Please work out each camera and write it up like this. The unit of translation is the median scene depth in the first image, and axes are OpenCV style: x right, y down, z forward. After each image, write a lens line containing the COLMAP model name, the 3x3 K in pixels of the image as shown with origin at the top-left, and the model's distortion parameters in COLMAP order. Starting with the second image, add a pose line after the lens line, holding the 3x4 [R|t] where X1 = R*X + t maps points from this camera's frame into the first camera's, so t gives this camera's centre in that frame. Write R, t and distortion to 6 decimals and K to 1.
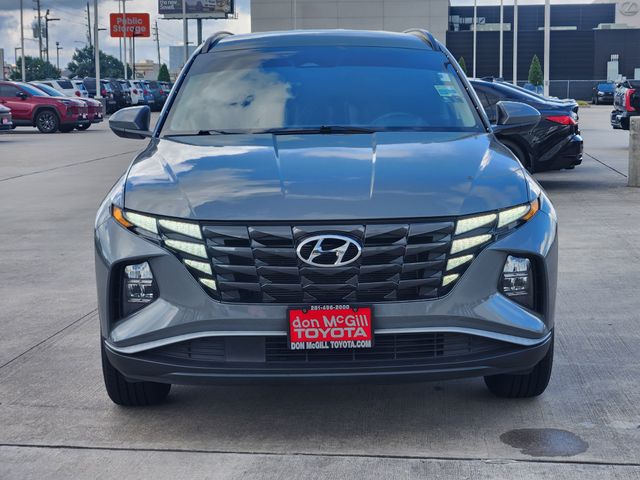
lens RADIAL K [[1307.4, 0, 320.0], [0, 1307.4, 240.0], [0, 0, 1]] dist [-0.587676, 5.138691]
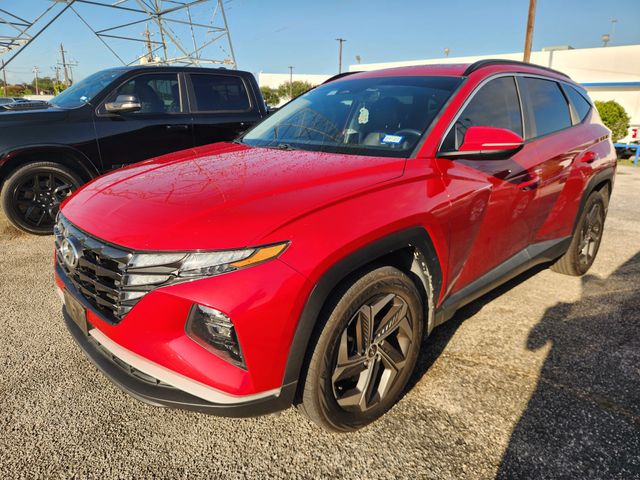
lens RADIAL K [[466.8, 0, 320.0], [0, 466.8, 240.0], [0, 0, 1]] dist [-0.002375, -0.001070]
pose [[0.682604, 0.209461, -0.700127, 0.443061], [-0.098124, 0.975638, 0.196220, -0.107907], [0.724171, -0.065241, 0.686528, 0.876921]]
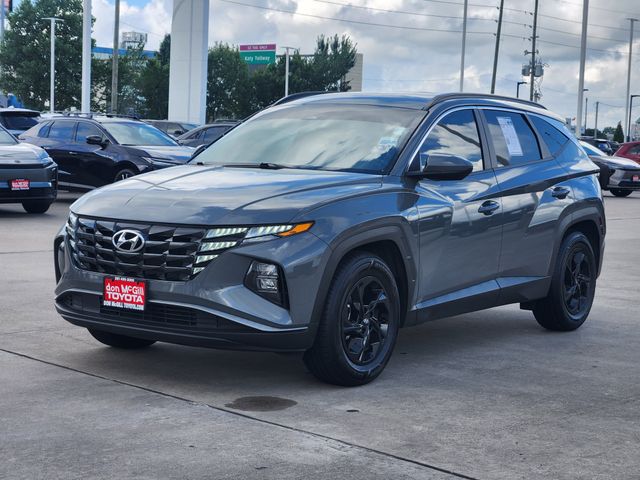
lens RADIAL K [[1307.4, 0, 320.0], [0, 1307.4, 240.0], [0, 0, 1]] dist [-0.587676, 5.138691]
pose [[0.813811, 0.088431, -0.574361, 1.009519], [-0.115804, 0.993209, -0.011165, -0.001280], [0.569474, 0.075599, 0.818526, -0.063002]]
